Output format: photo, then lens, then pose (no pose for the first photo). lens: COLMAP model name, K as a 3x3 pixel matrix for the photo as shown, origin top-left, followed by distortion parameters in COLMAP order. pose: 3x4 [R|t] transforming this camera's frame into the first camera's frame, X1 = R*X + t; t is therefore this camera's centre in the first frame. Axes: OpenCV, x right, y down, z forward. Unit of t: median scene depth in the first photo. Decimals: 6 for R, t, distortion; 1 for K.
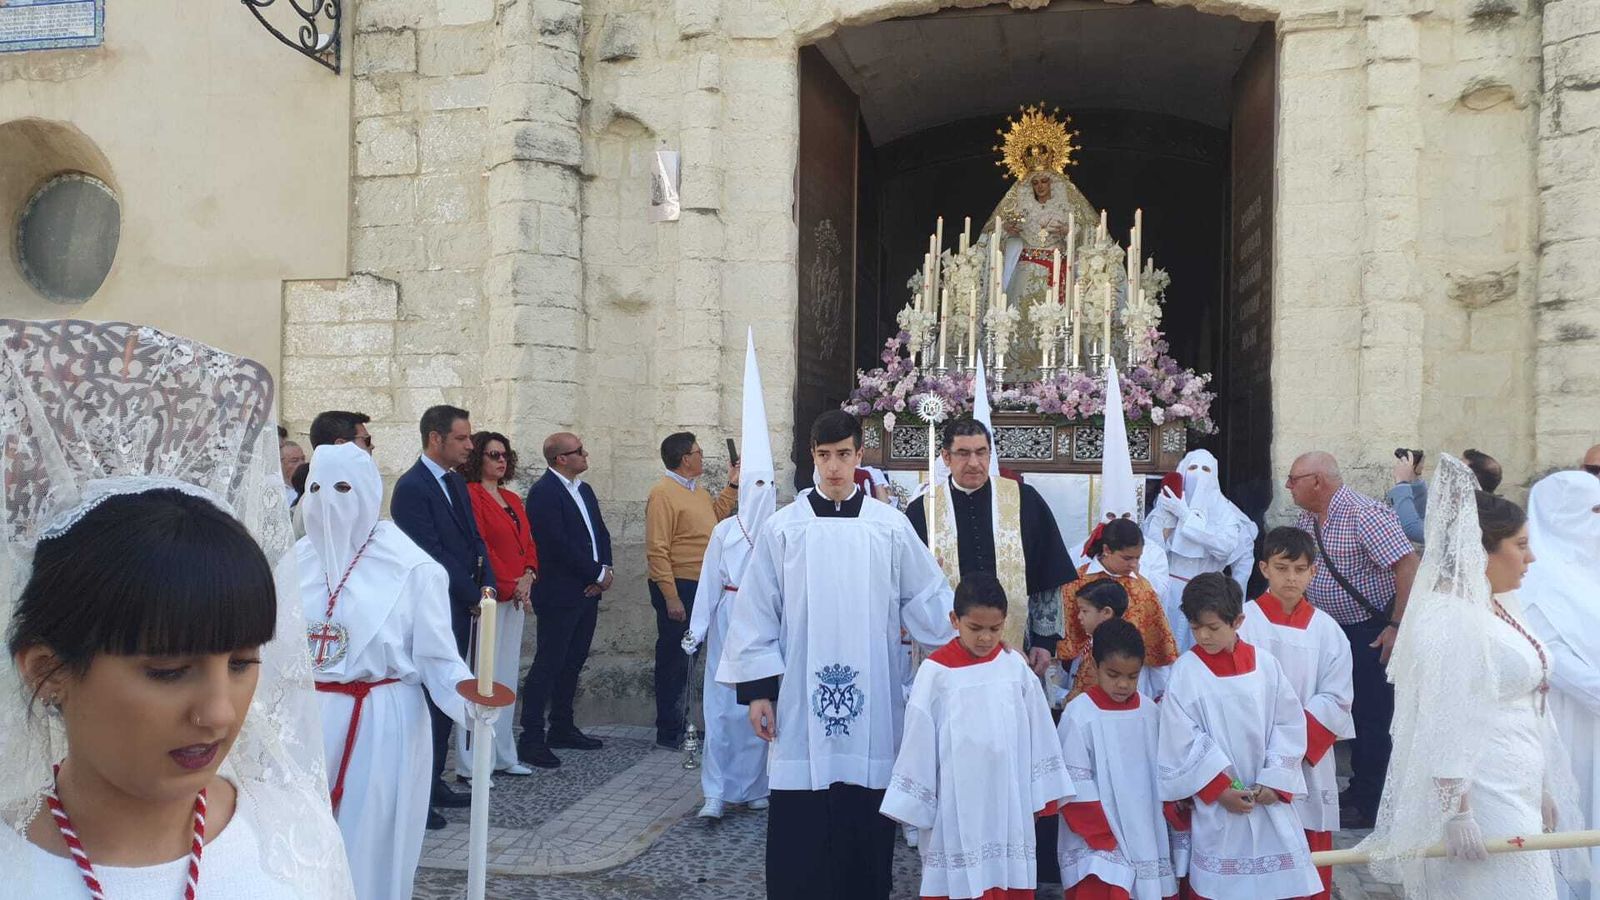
lens RADIAL K [[1232.0, 0, 809.4], [0, 1232.0, 486.7], [0, 0, 1]] dist [0.023007, 0.005451]
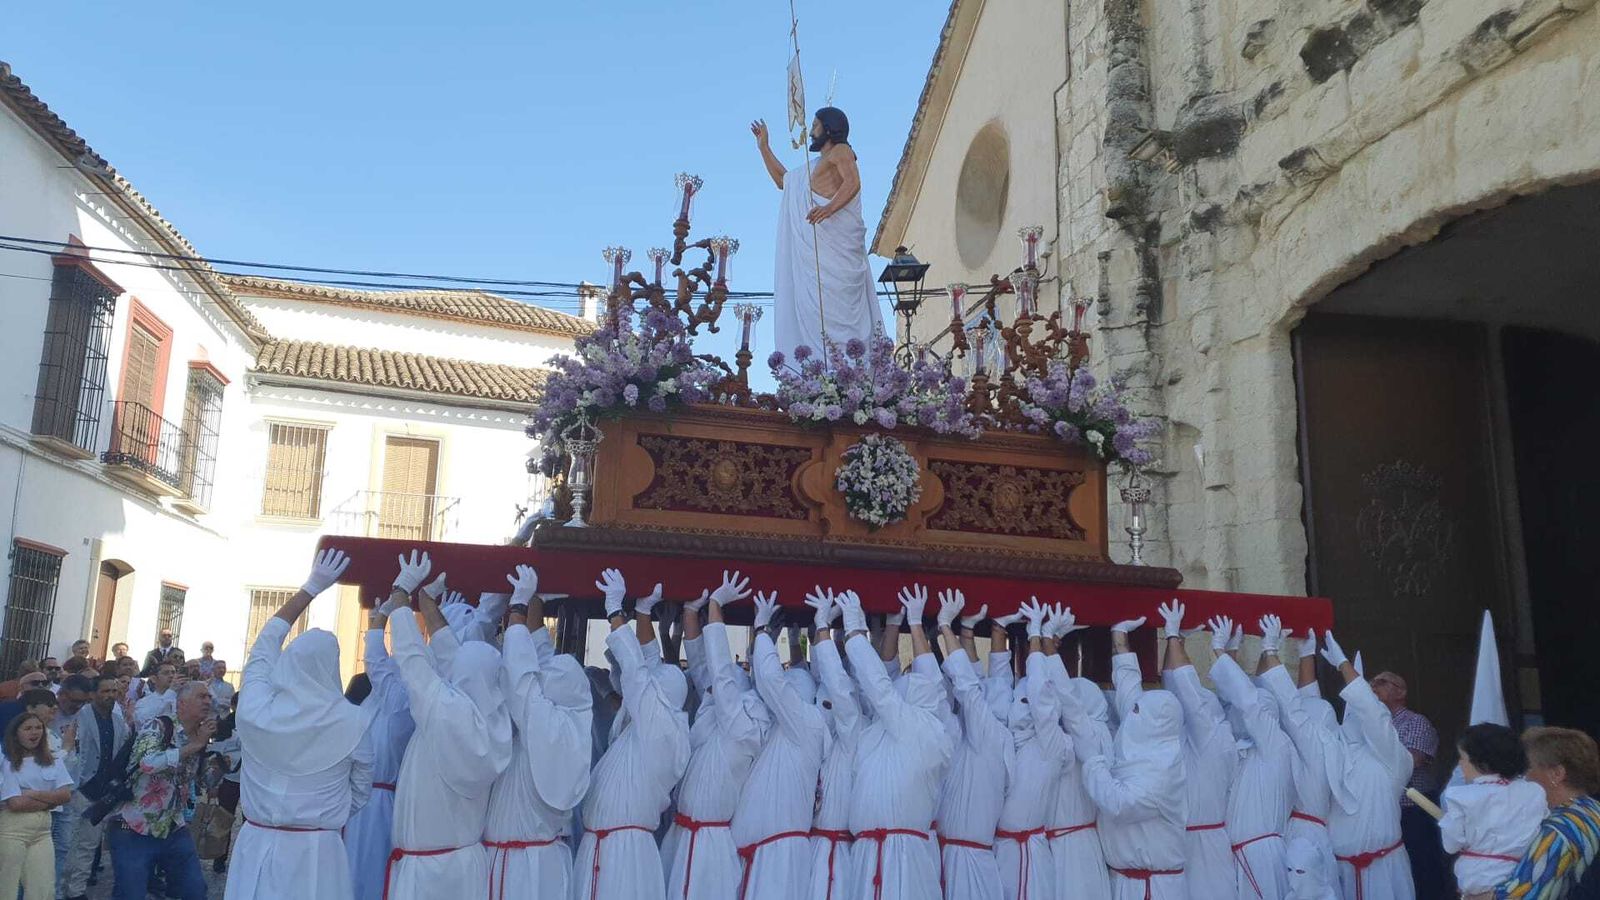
lens RADIAL K [[1232.0, 0, 805.3], [0, 1232.0, 454.9], [0, 0, 1]] dist [0.023007, 0.005451]
pose [[0.423717, -0.191803, -0.885255, 0.814037], [-0.013634, 0.975862, -0.217960, 0.012504], [0.905692, 0.104423, 0.410874, 0.138407]]
